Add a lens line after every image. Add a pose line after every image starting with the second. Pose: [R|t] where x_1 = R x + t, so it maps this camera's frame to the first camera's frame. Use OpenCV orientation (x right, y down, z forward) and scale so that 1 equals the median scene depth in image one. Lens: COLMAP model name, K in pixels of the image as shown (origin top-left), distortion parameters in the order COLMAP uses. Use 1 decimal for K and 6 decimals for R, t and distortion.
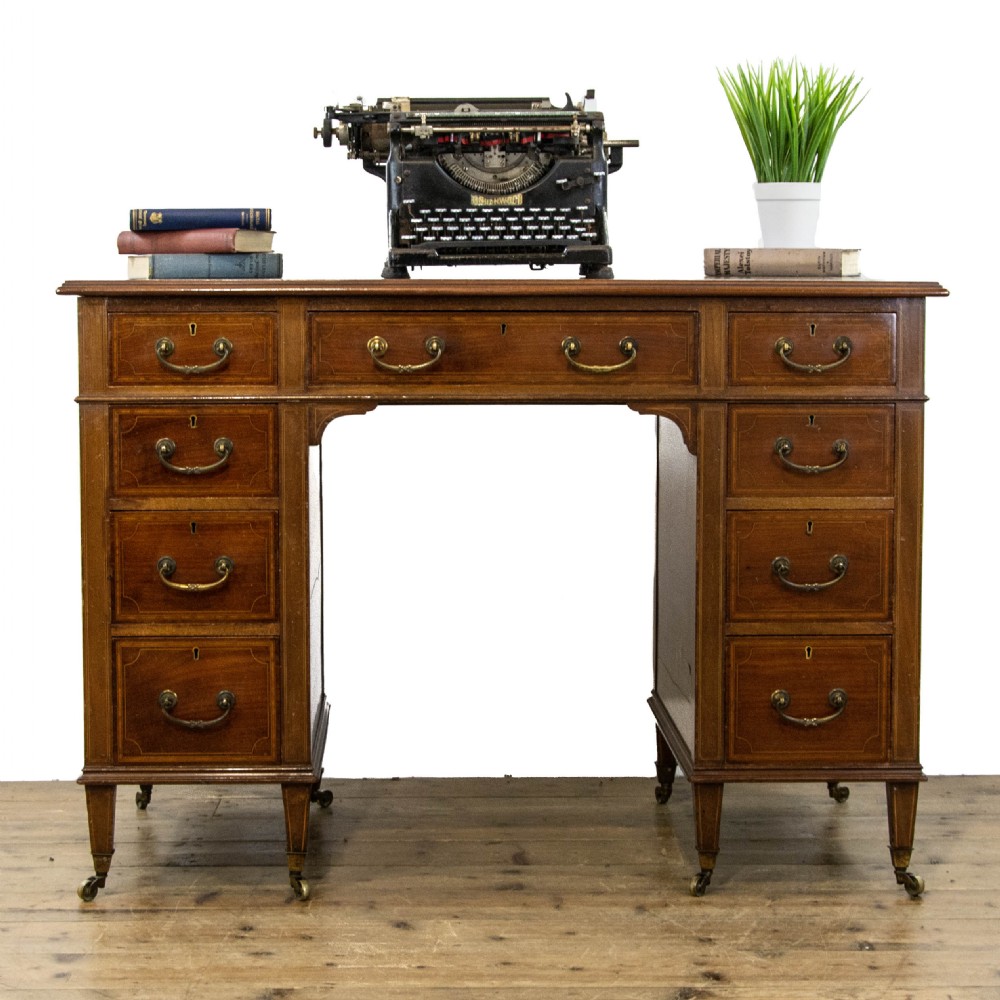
lens RADIAL K [[3262.9, 0, 500.0], [0, 3262.9, 500.0], [0, 0, 1]] dist [-0.018400, -0.775928]
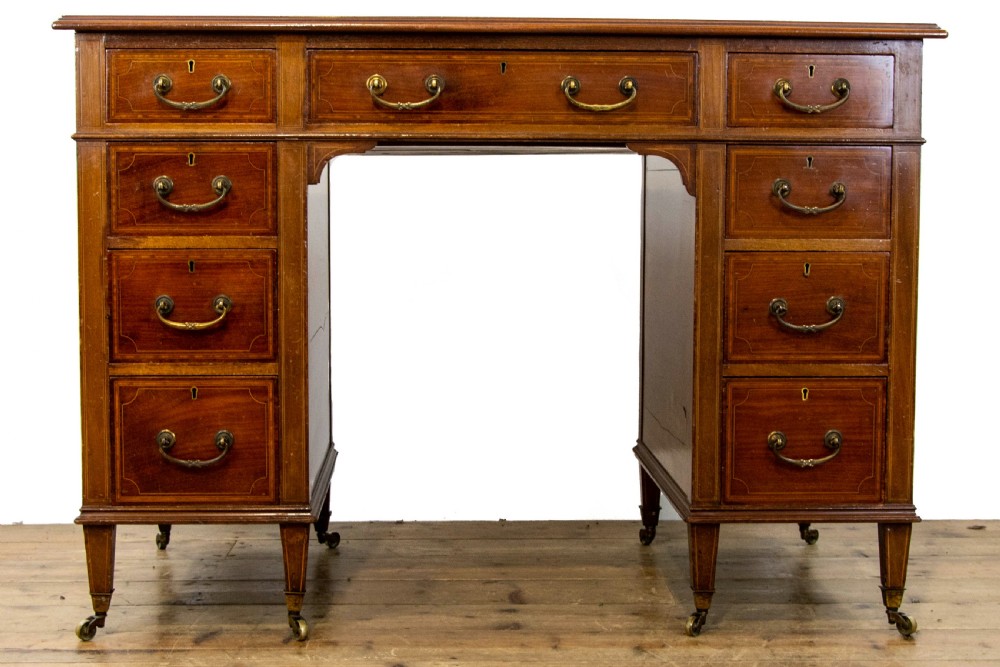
lens RADIAL K [[2272.1, 0, 531.6], [0, 2272.1, 315.2], [0, 0, 1]] dist [-0.034604, -0.153692]
pose [[0.999805, 0.002901, 0.019510, -0.003552], [-0.002721, 0.999953, -0.009265, 0.029454], [-0.019536, 0.009210, 0.999767, 0.303774]]
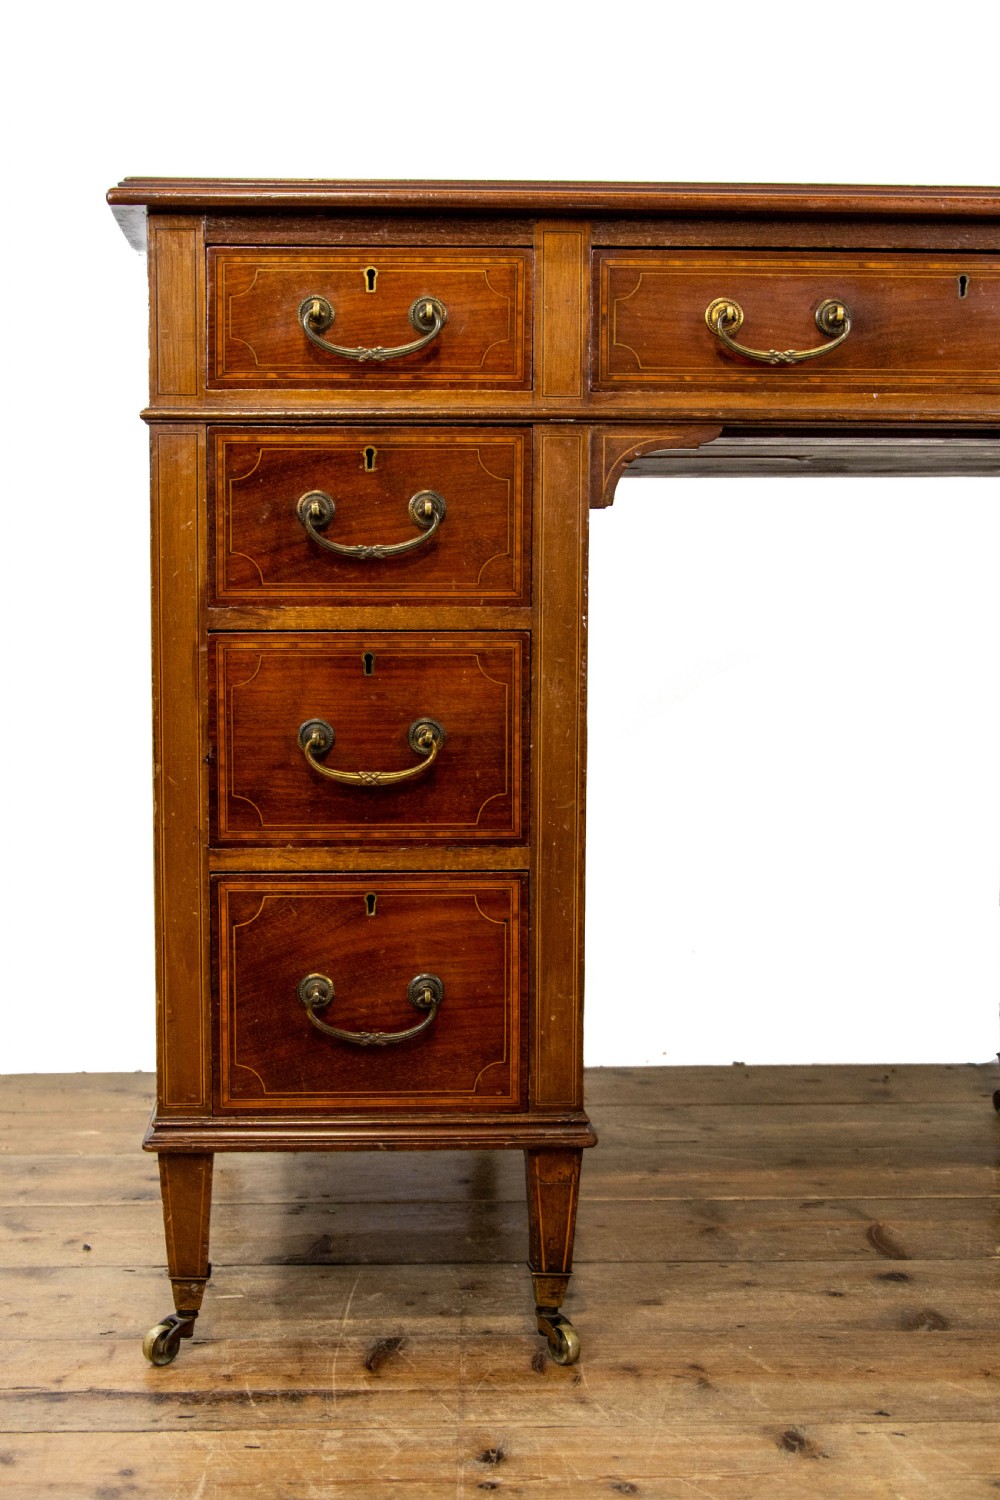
lens RADIAL K [[2621.0, 0, 500.3], [0, 2621.0, 775.3], [0, 0, 1]] dist [-0.040978, -0.047098]
pose [[0.999419, 0.001543, 0.034062, -0.086804], [-0.001996, 0.999910, 0.013255, 0.020641], [-0.034038, -0.013315, 0.999332, 0.577449]]
